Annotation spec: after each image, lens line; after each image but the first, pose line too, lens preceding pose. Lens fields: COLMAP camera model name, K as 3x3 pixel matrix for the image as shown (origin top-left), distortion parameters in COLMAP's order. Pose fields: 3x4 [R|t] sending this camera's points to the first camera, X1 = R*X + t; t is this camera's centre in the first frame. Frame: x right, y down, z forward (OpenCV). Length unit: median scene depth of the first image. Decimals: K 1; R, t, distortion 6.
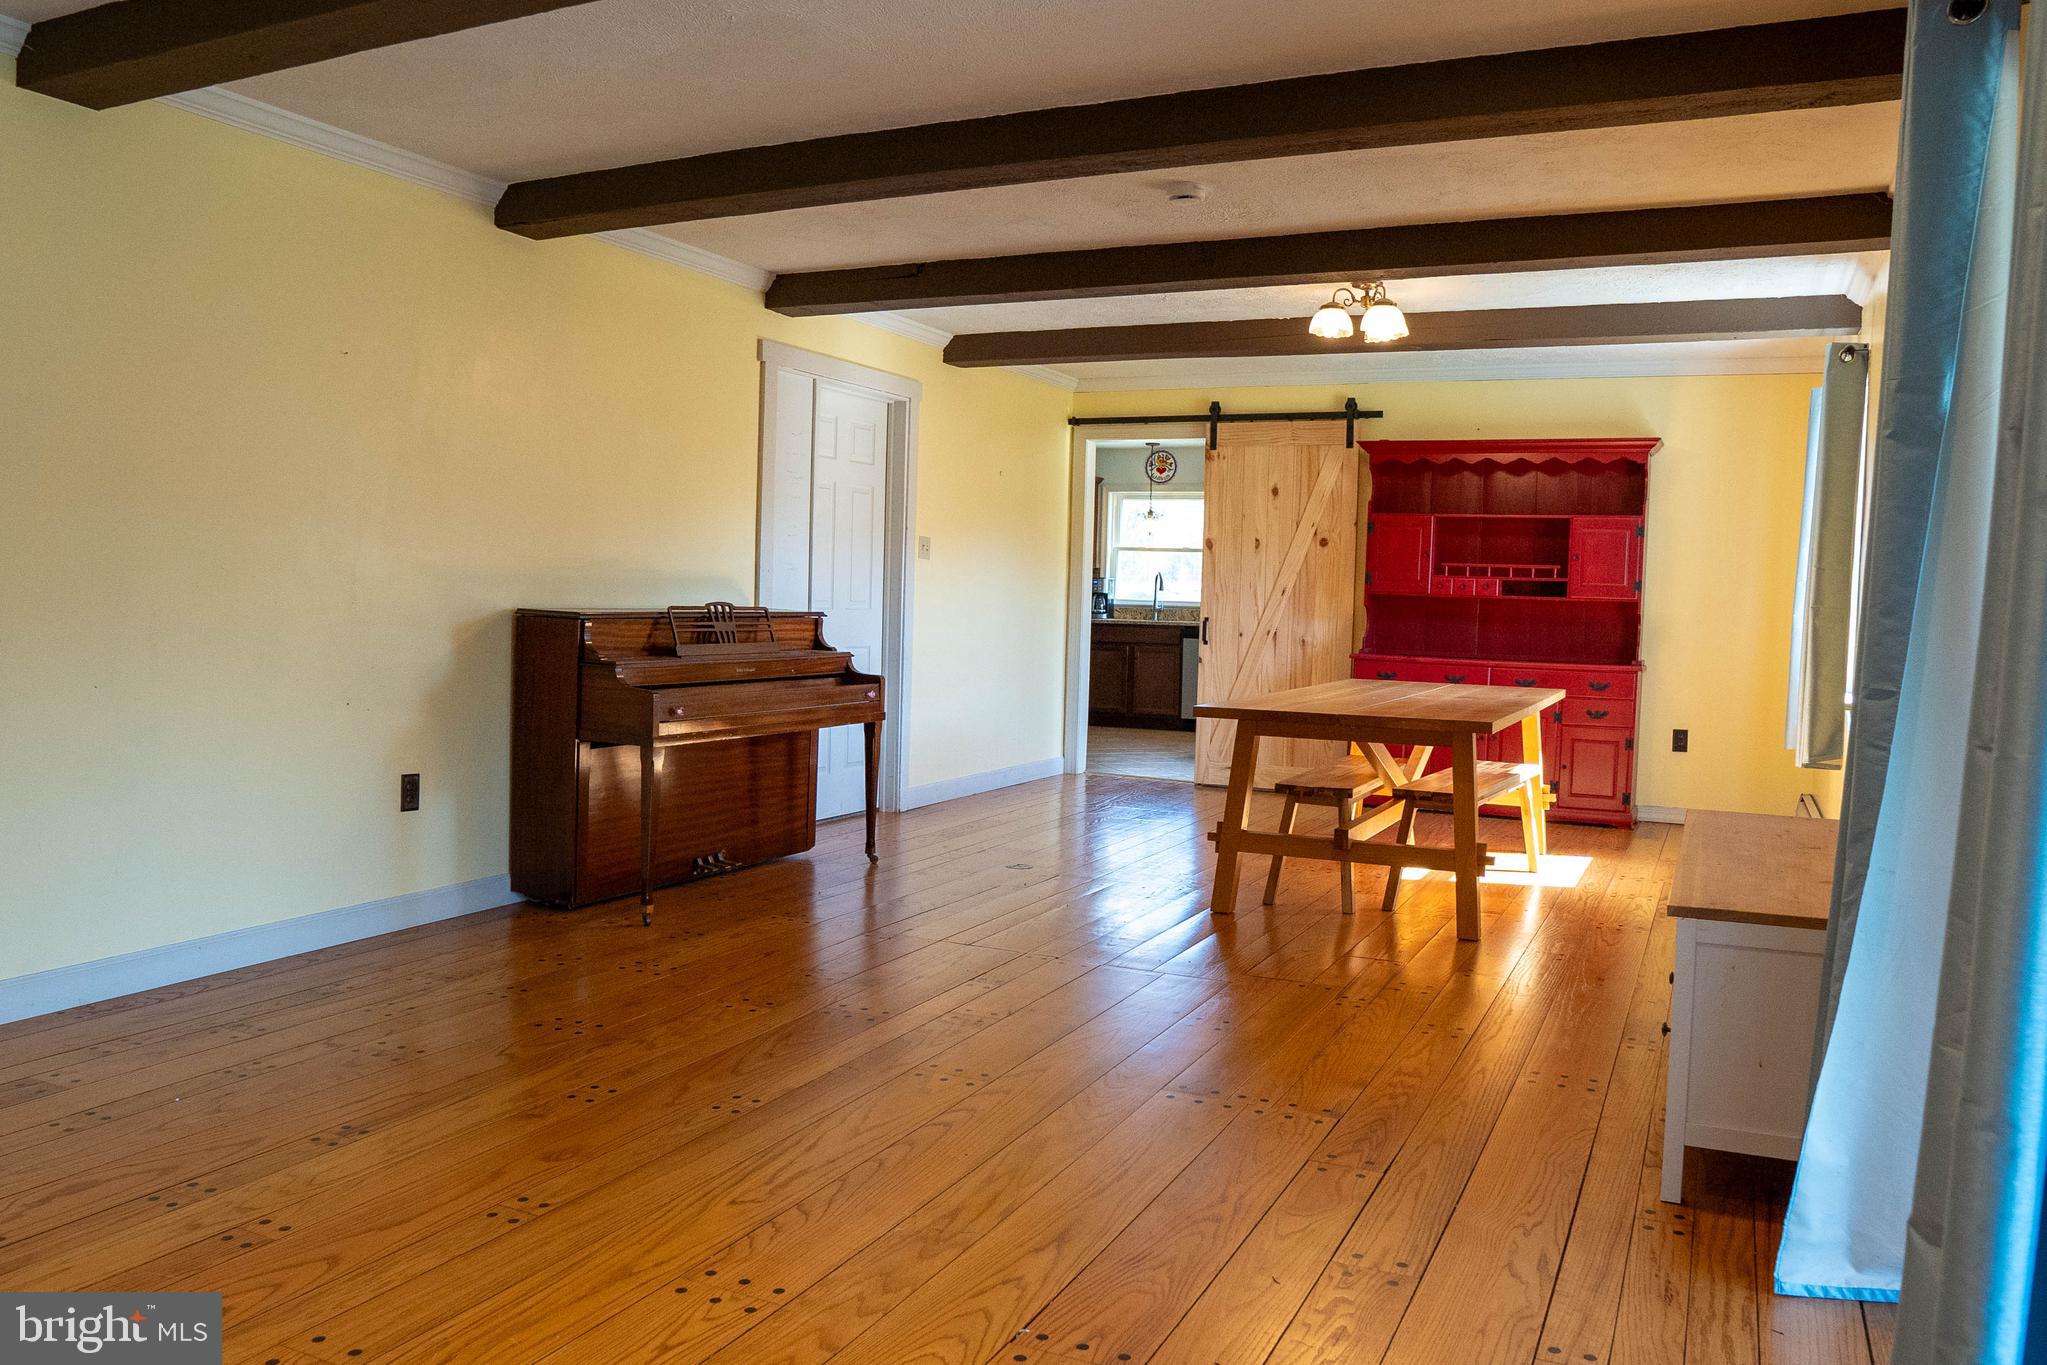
lens RADIAL K [[1526.1, 0, 1018.3], [0, 1526.1, 678.5], [0, 0, 1]] dist [-0.066180, 0.002214]
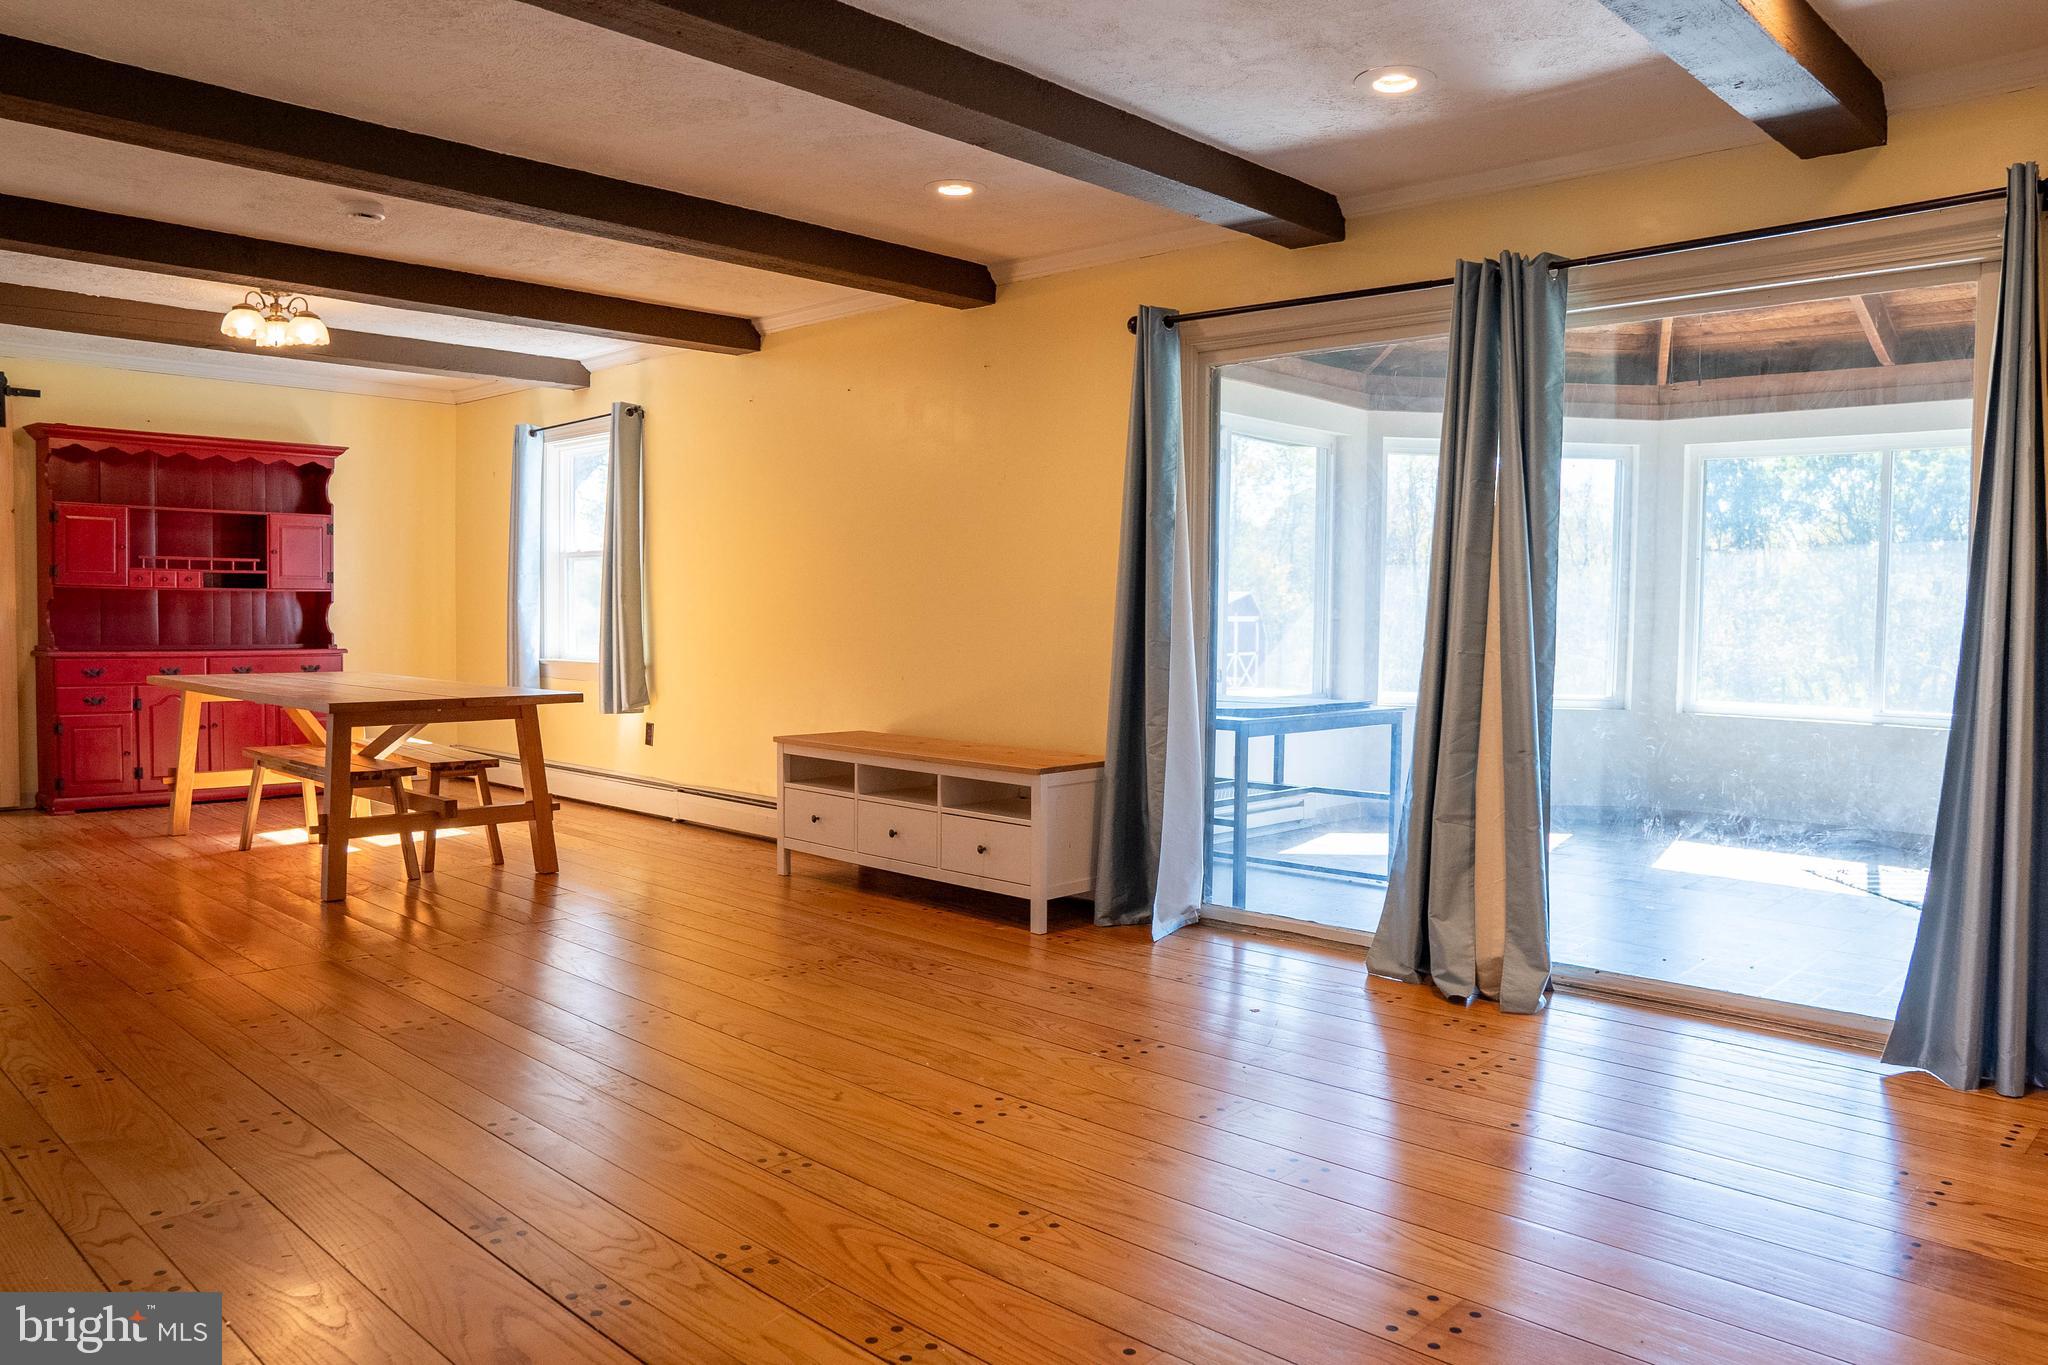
lens RADIAL K [[1463.4, 0, 1031.0], [0, 1463.4, 686.6], [0, 0, 1]] dist [-0.086191, 0.044512]
pose [[0.312360, -0.074851, 0.947010, -0.549204], [0.050515, 0.996789, 0.062123, -0.024905], [-0.948620, 0.028434, 0.315138, 0.205473]]
